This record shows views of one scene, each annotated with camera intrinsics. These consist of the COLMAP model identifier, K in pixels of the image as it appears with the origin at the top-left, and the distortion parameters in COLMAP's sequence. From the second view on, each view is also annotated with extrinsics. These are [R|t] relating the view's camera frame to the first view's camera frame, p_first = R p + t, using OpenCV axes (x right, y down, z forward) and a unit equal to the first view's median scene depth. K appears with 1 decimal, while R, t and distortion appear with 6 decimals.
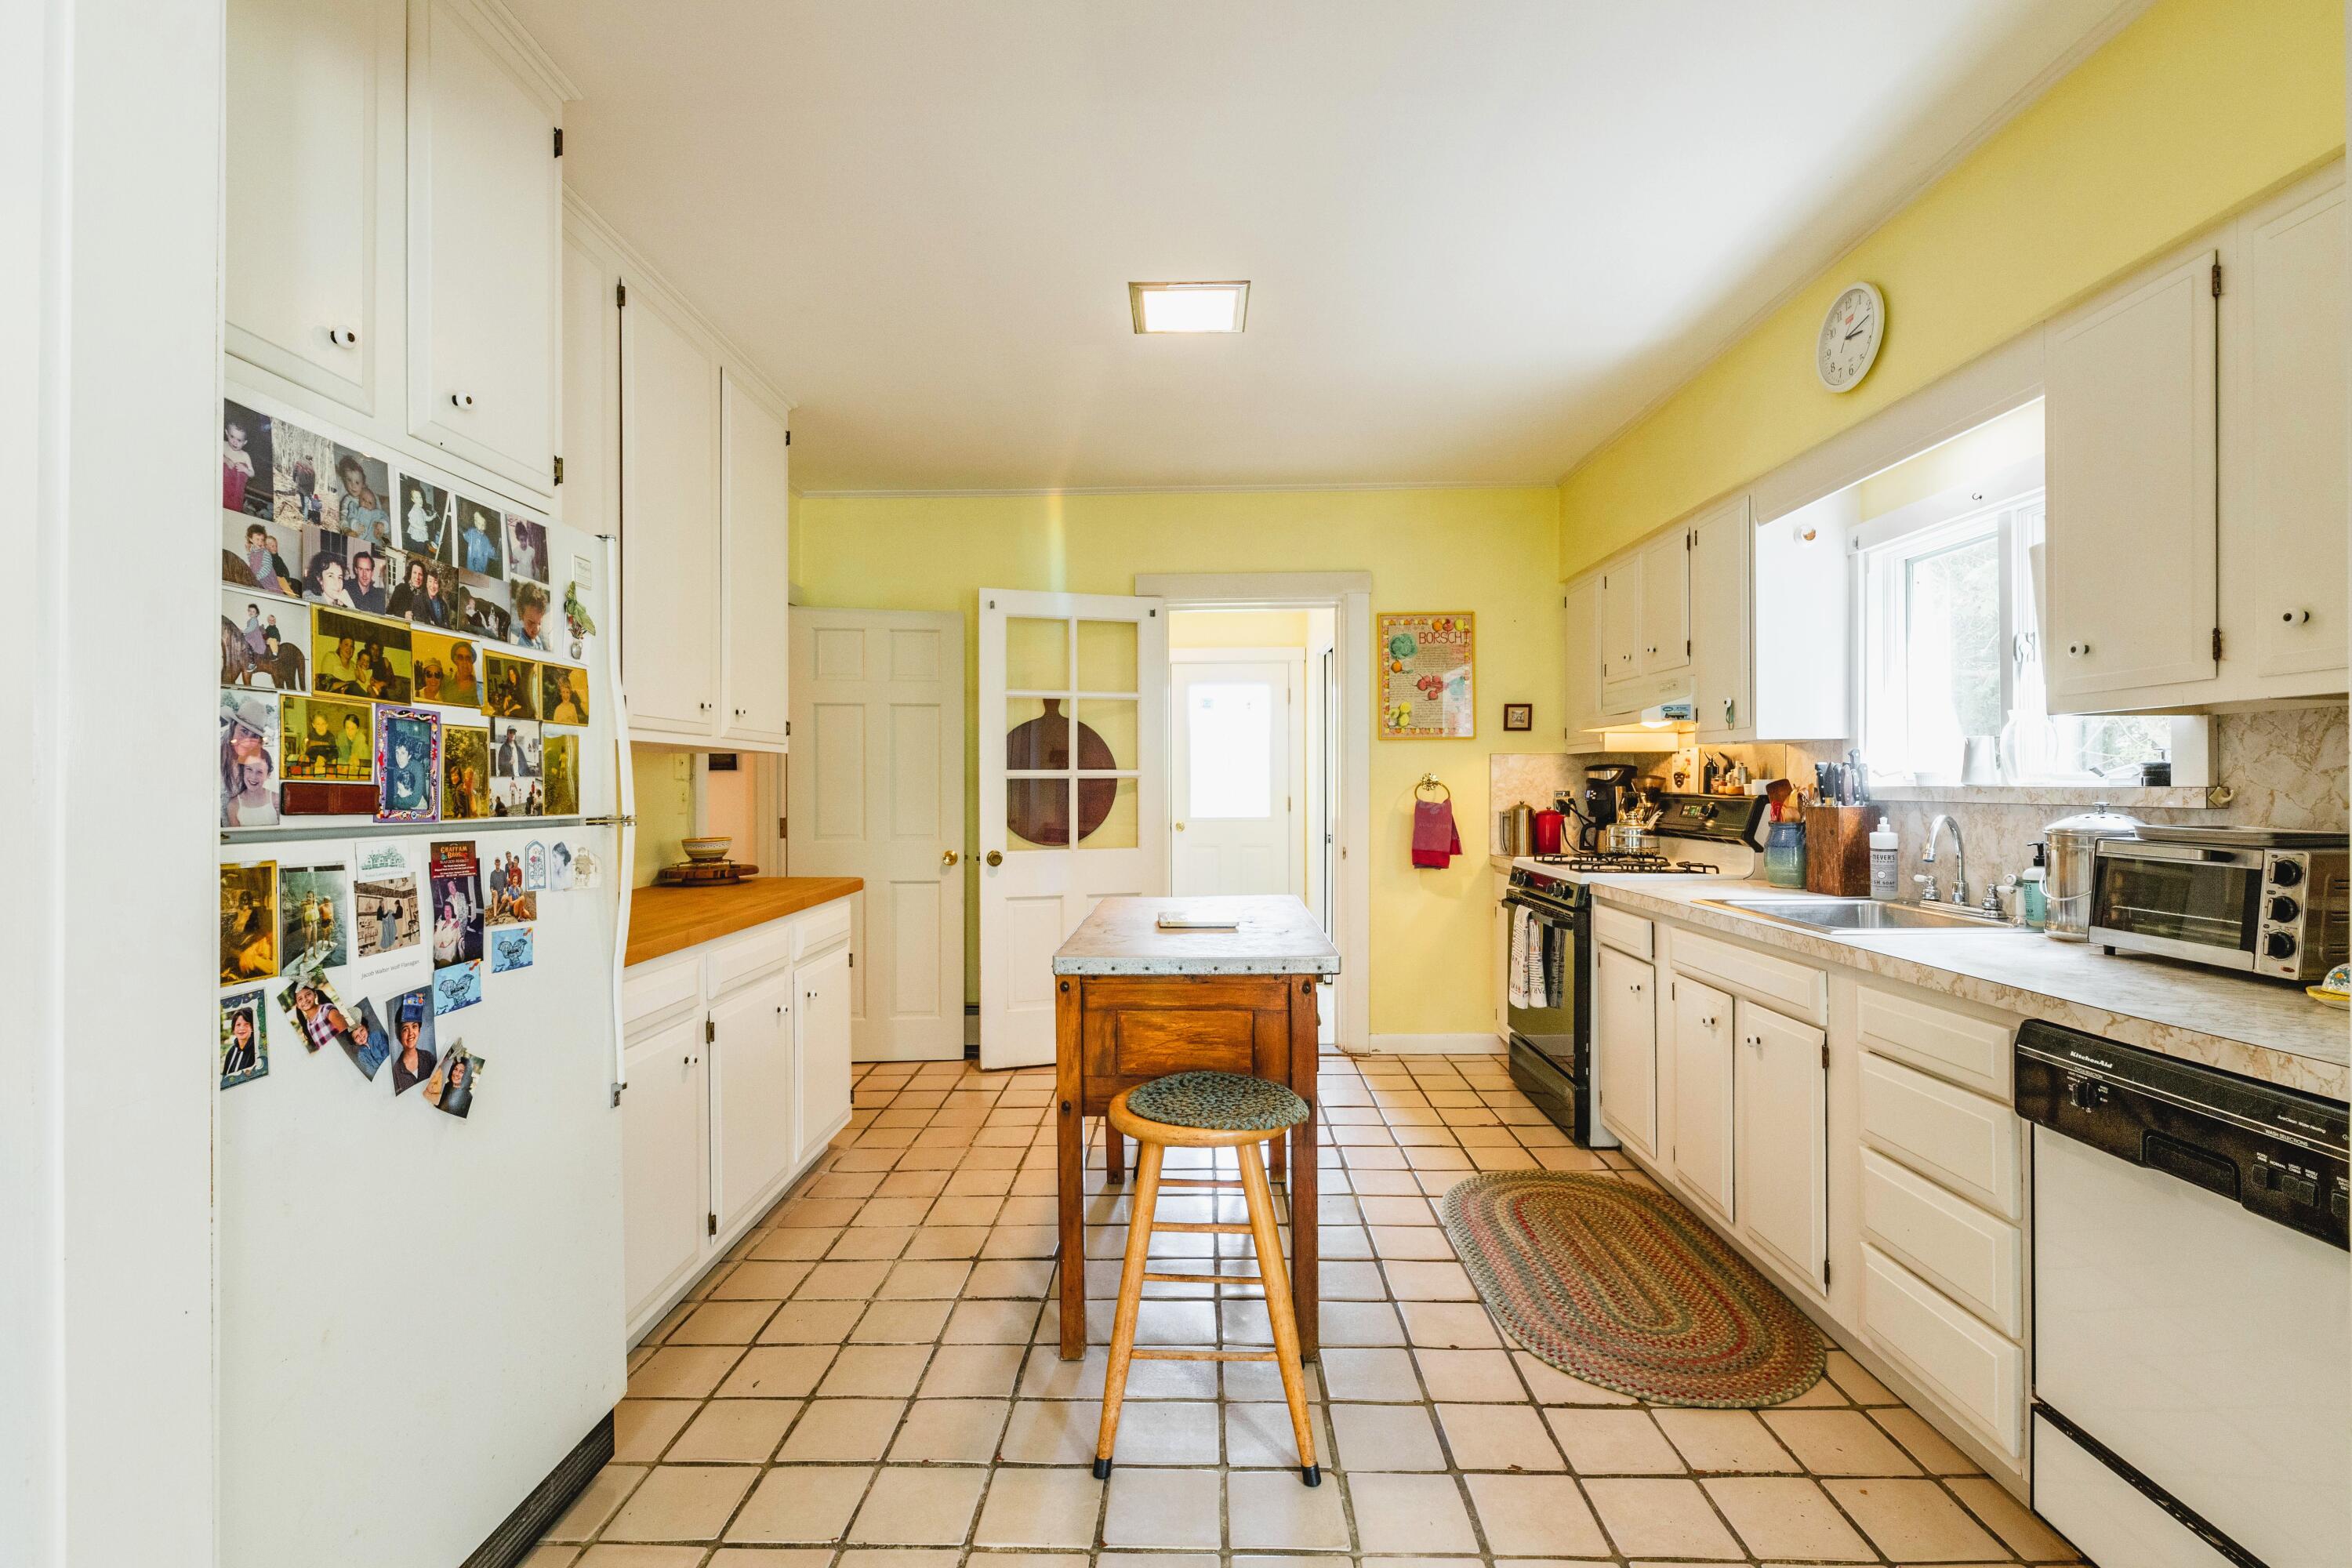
lens RADIAL K [[1032.4, 0, 1176.0], [0, 1032.4, 784.0], [0, 0, 1]] dist [0.000380, -0.000103]
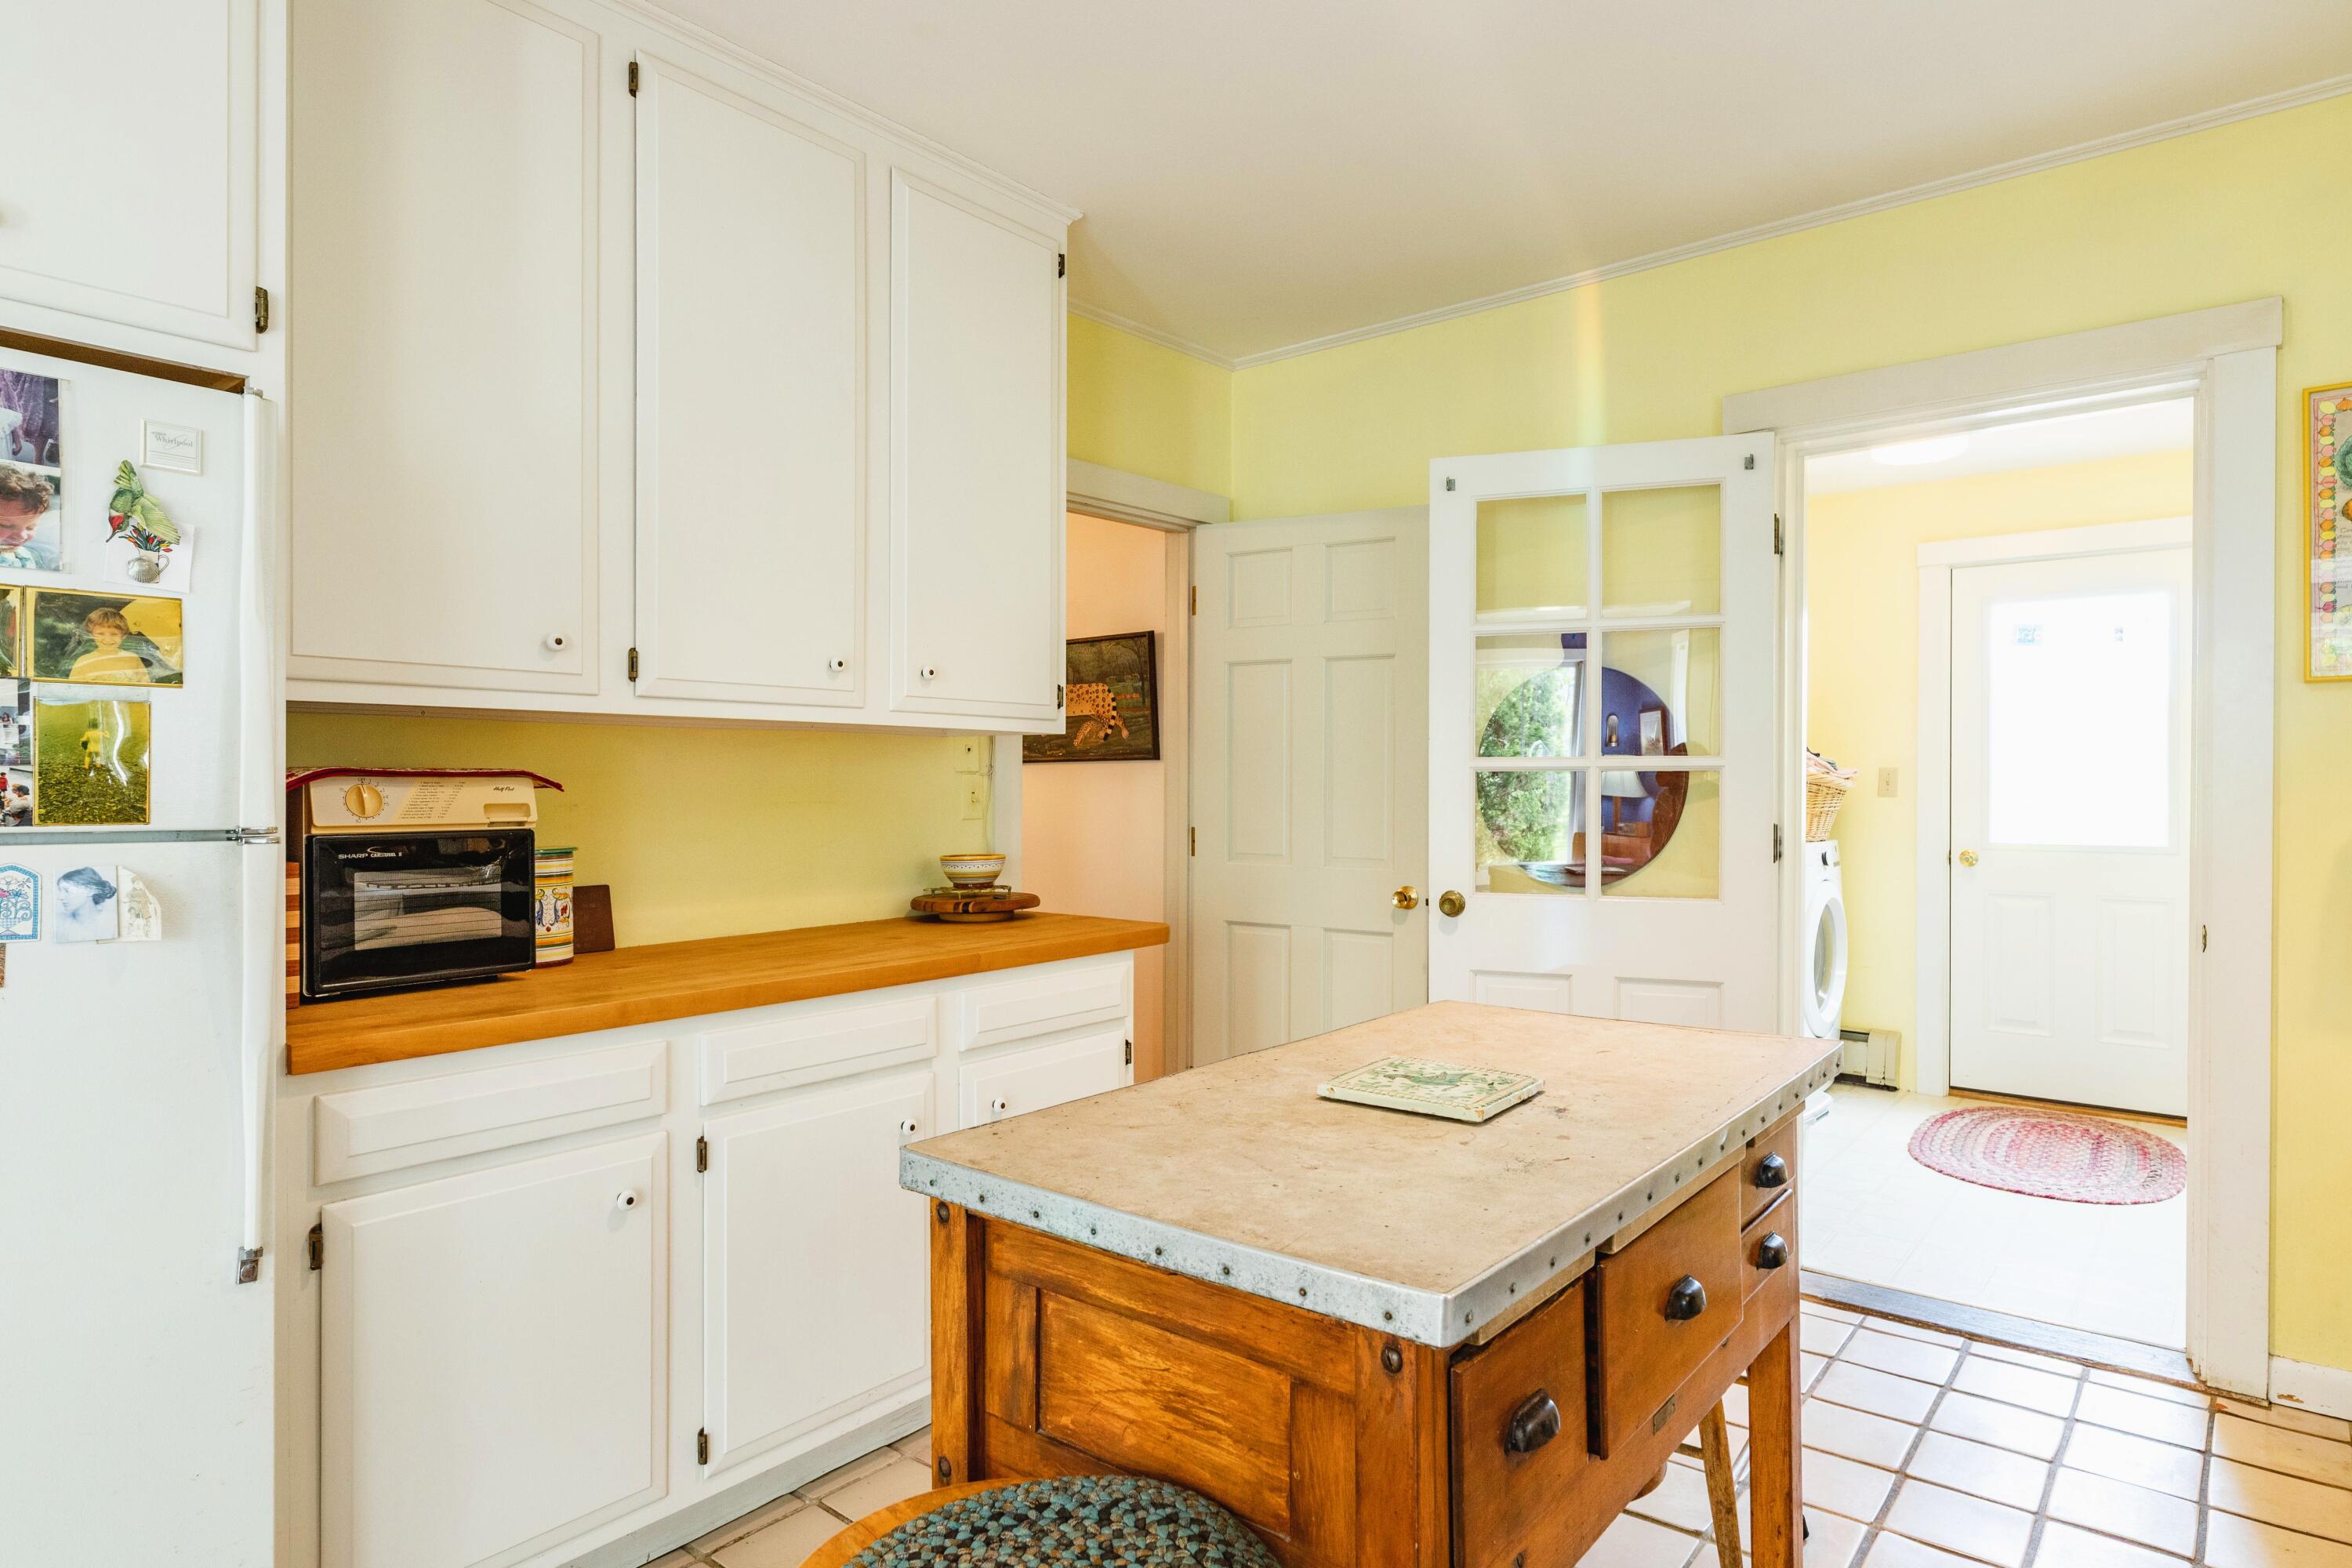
lens RADIAL K [[1319.5, 0, 1176.0], [0, 1319.5, 784.0], [0, 0, 1]] dist [-0.001843, -0.000871]
pose [[0.791769, 0.006611, -0.610785, 0.299403], [-0.004592, 0.999978, 0.004870, -0.001848], [0.610804, -0.001051, 0.791781, 0.517891]]
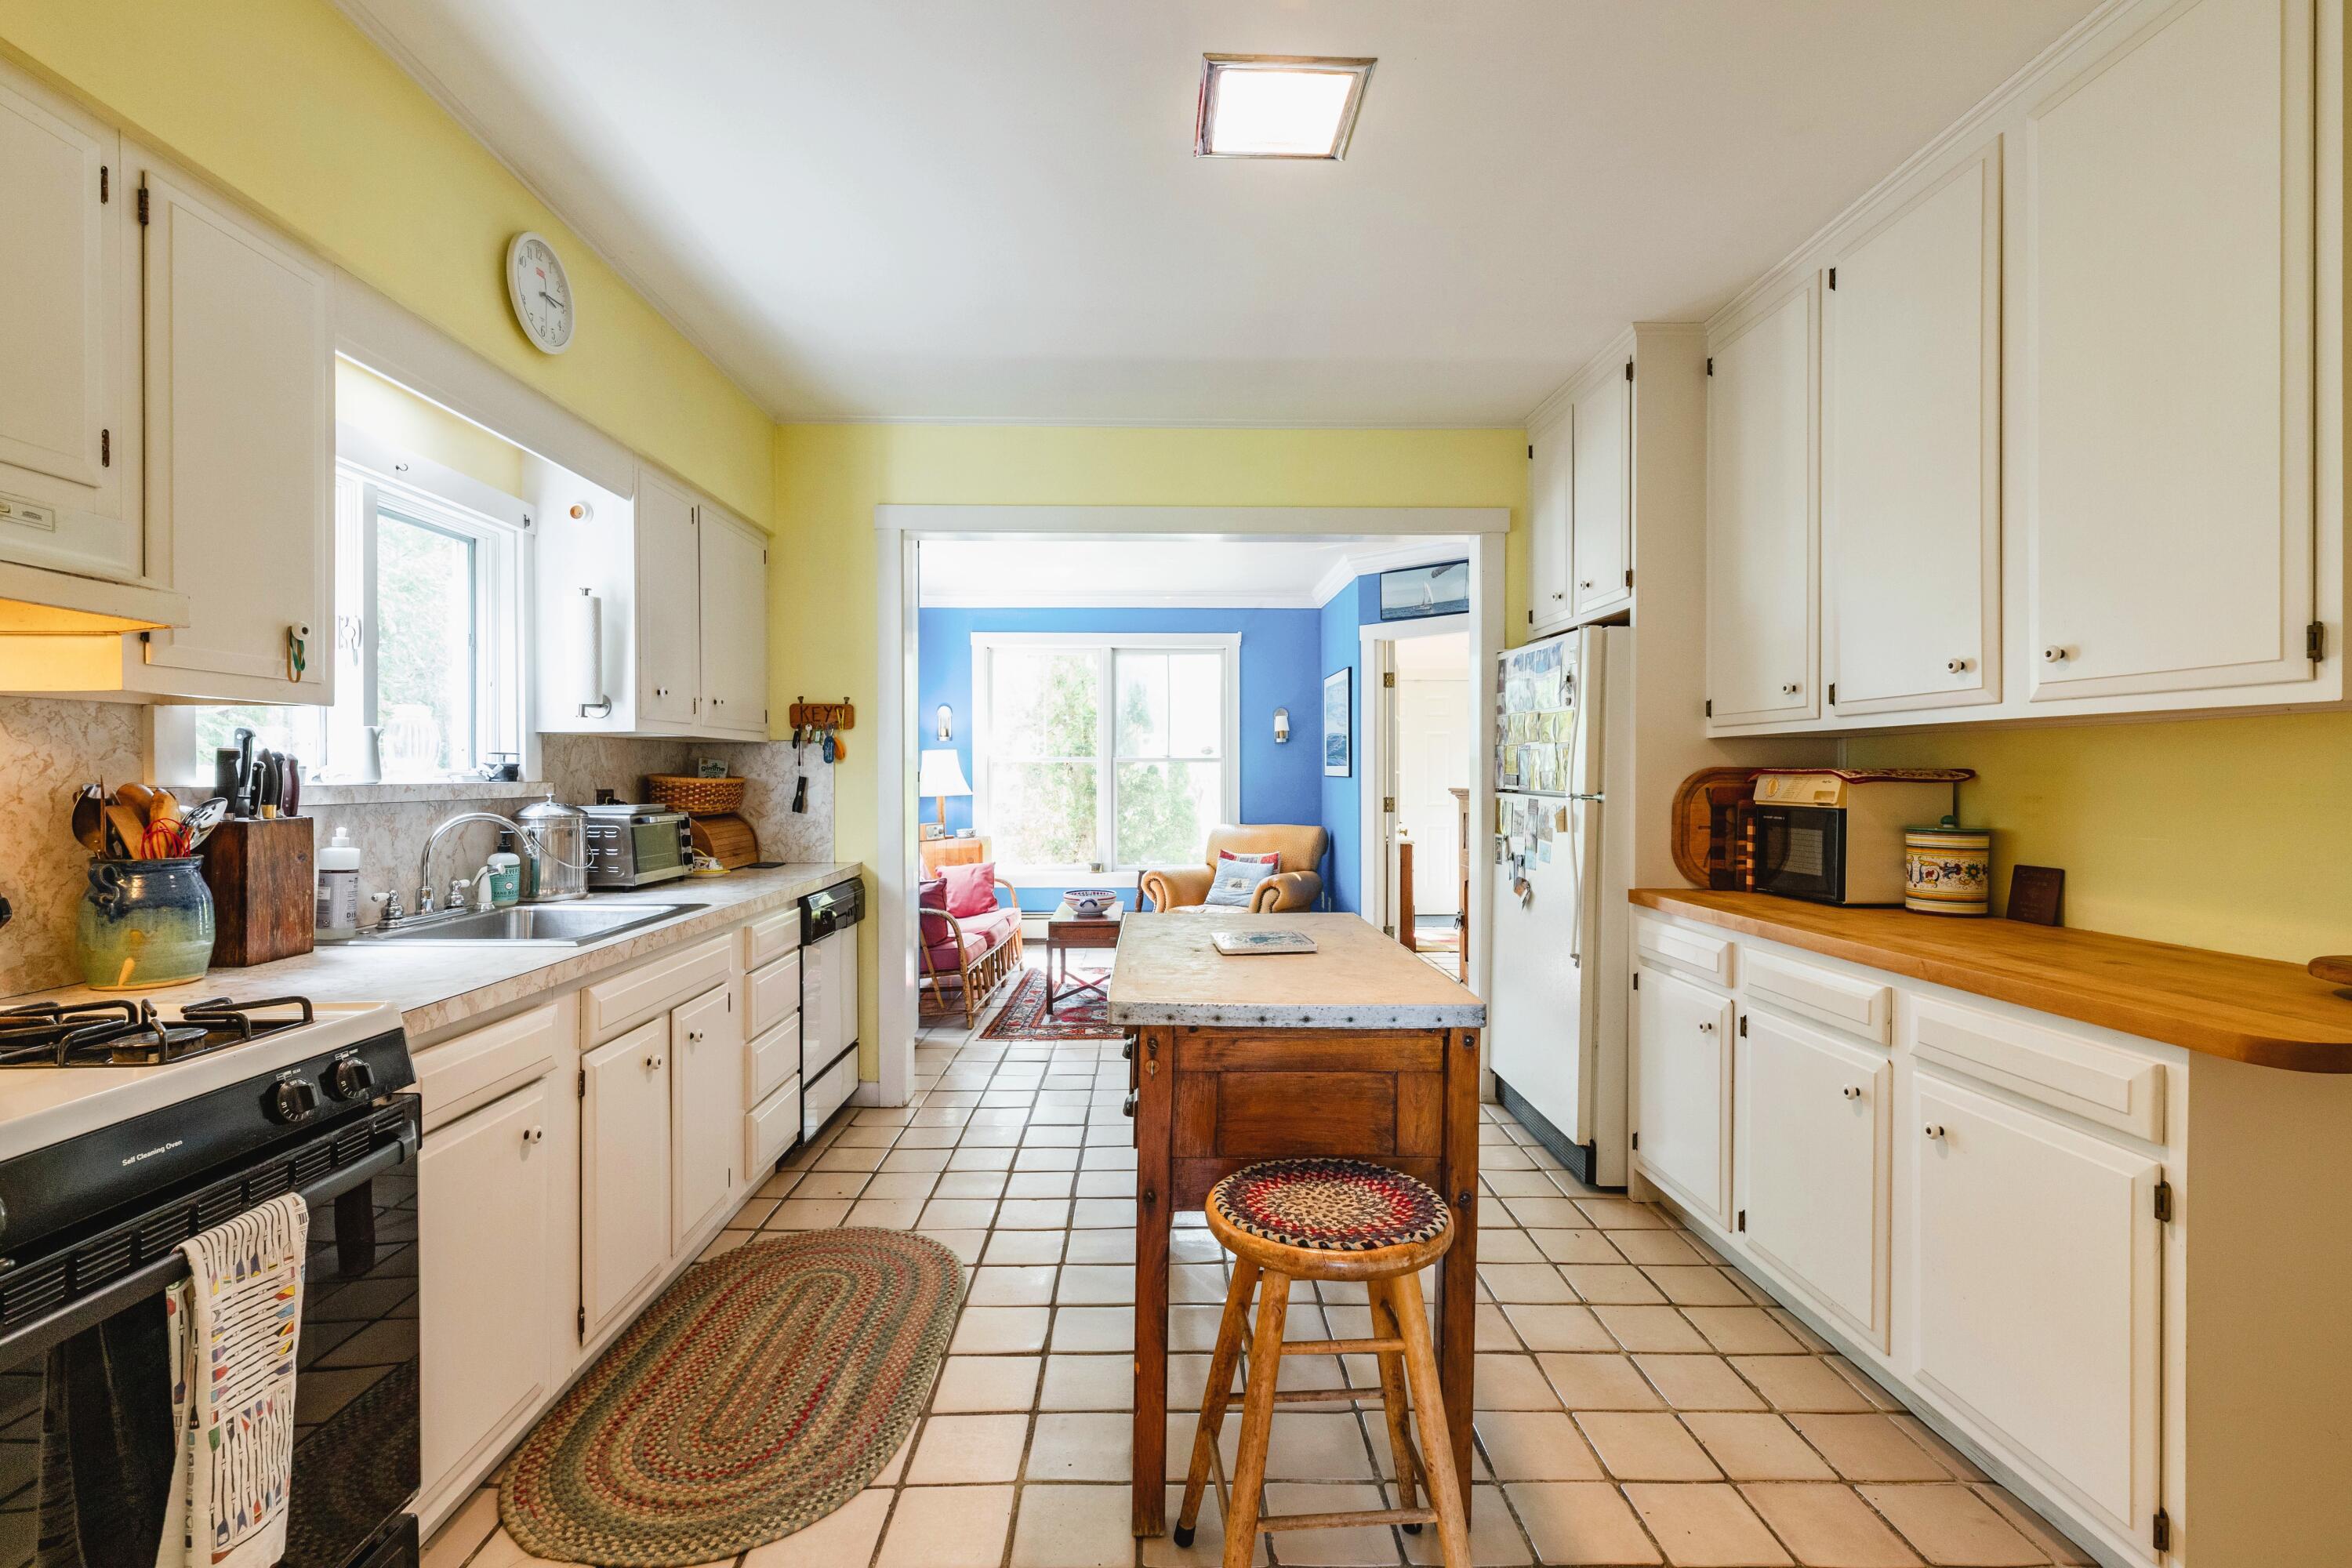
lens RADIAL K [[1032.4, 0, 1176.0], [0, 1032.4, 784.0], [0, 0, 1]] dist [0.000380, -0.000103]
pose [[-0.998567, 0.004785, -0.053305, 0.141107], [0.004460, 0.999971, 0.006215, 0.000017], [0.053334, 0.005969, -0.998559, 1.952382]]
